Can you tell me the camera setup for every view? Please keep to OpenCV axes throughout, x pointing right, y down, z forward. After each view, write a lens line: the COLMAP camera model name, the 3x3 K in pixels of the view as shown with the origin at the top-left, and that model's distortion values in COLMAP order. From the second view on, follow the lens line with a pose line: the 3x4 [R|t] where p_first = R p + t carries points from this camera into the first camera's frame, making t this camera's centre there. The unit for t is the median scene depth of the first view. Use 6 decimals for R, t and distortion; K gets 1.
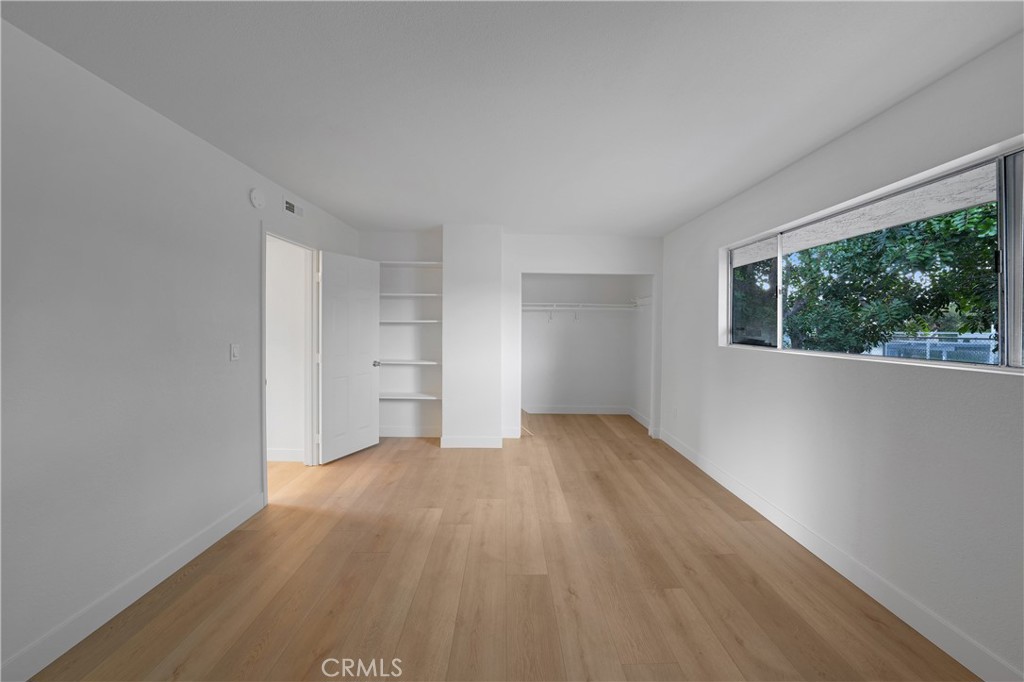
lens RADIAL K [[364.7, 0, 511.1], [0, 364.7, 318.9], [0, 0, 1]] dist [-0.002361, 0.000053]
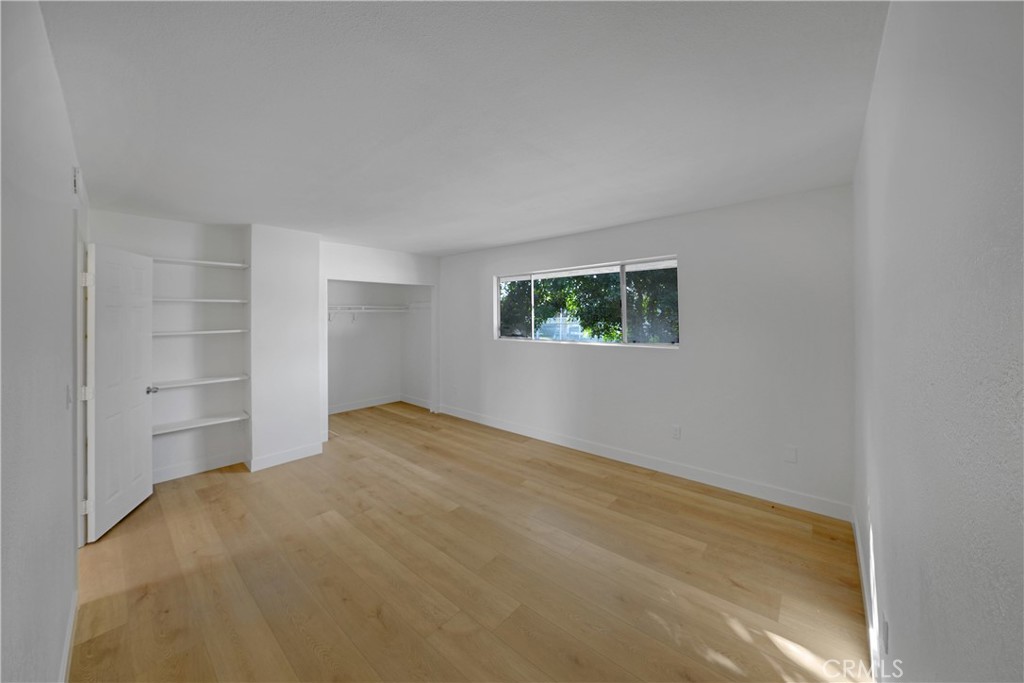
lens RADIAL K [[354.9, 0, 511.1], [0, 354.9, 306.3], [0, 0, 1]] dist [0.000074, 0.000037]
pose [[0.689370, 0.001935, 0.724407, -0.463190], [0.005848, 0.999949, -0.008237, -0.051905], [-0.724386, 0.009914, 0.689324, -0.081899]]
